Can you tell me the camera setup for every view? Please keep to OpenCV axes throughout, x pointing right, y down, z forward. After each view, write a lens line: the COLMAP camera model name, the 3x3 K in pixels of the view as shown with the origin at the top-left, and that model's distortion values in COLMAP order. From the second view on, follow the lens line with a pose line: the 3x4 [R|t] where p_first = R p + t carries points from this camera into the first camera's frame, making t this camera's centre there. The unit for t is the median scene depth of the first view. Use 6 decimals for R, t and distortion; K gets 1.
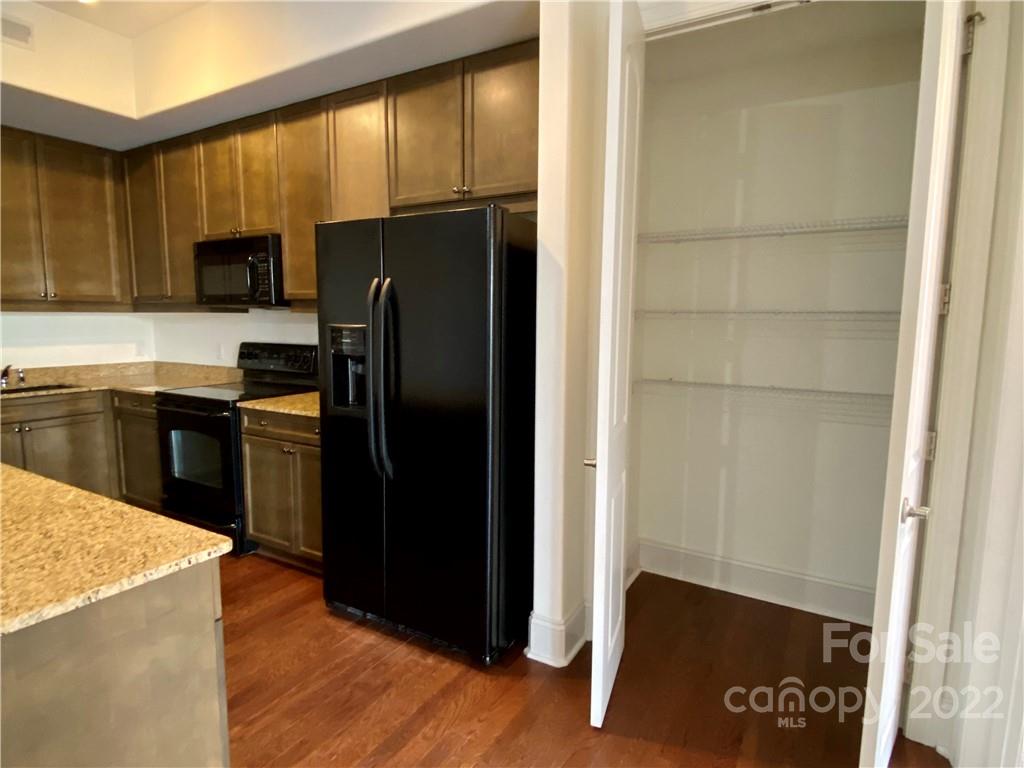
lens RADIAL K [[561.4, 0, 512.0], [0, 561.4, 384.0], [0, 0, 1]] dist [0.020420, -0.022209]
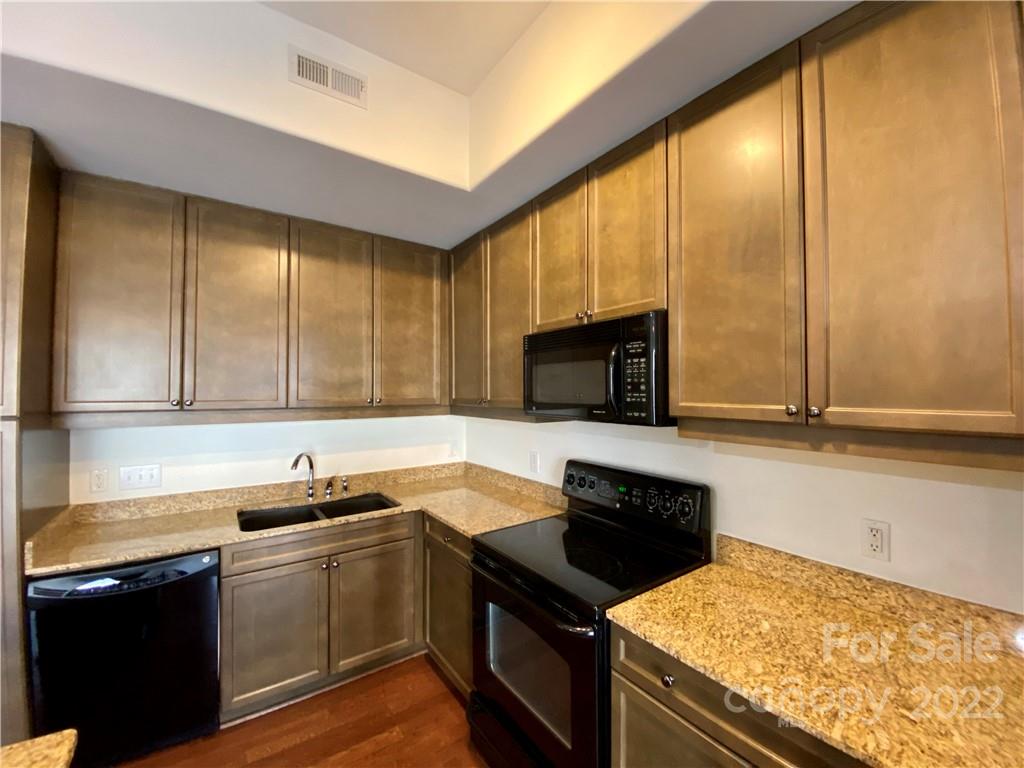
lens RADIAL K [[414.9, 0, 516.2], [0, 414.9, 382.6], [0, 0, 1]] dist [0.028961, -0.020907]
pose [[0.914953, -0.015681, -0.403255, -0.360904], [-0.040183, 0.990739, -0.129697, -0.116995], [0.401554, 0.134871, 0.905850, 0.510003]]
